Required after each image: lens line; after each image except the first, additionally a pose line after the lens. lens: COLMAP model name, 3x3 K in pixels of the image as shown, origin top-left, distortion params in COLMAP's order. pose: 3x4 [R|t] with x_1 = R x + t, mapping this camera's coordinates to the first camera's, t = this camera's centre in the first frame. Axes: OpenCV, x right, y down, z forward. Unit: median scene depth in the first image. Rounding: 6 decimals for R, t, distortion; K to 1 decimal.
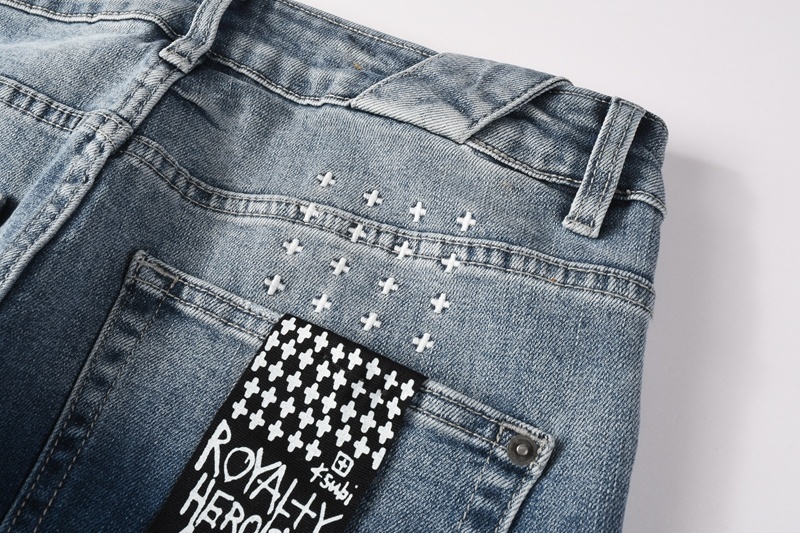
lens RADIAL K [[928.0, 0, 400.0], [0, 928.0, 266.5], [0, 0, 1]] dist [0.016353, 0.011138]
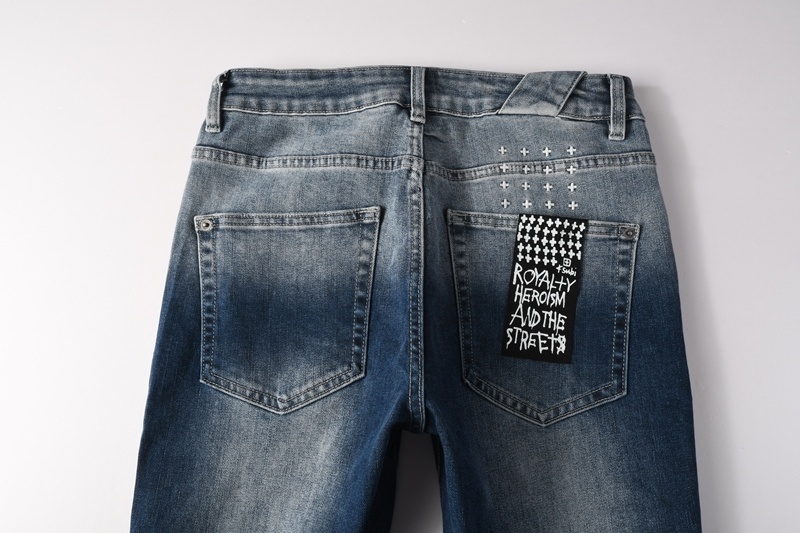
lens RADIAL K [[580.1, 0, 400.0], [0, 580.1, 266.5], [0, 0, 1]] dist [-0.028021, 0.000833]
pose [[0.929594, -0.358883, 0.084015, -0.578109], [0.317941, 0.896069, 0.309797, -0.387312], [-0.186464, -0.261274, 0.947083, -0.406855]]
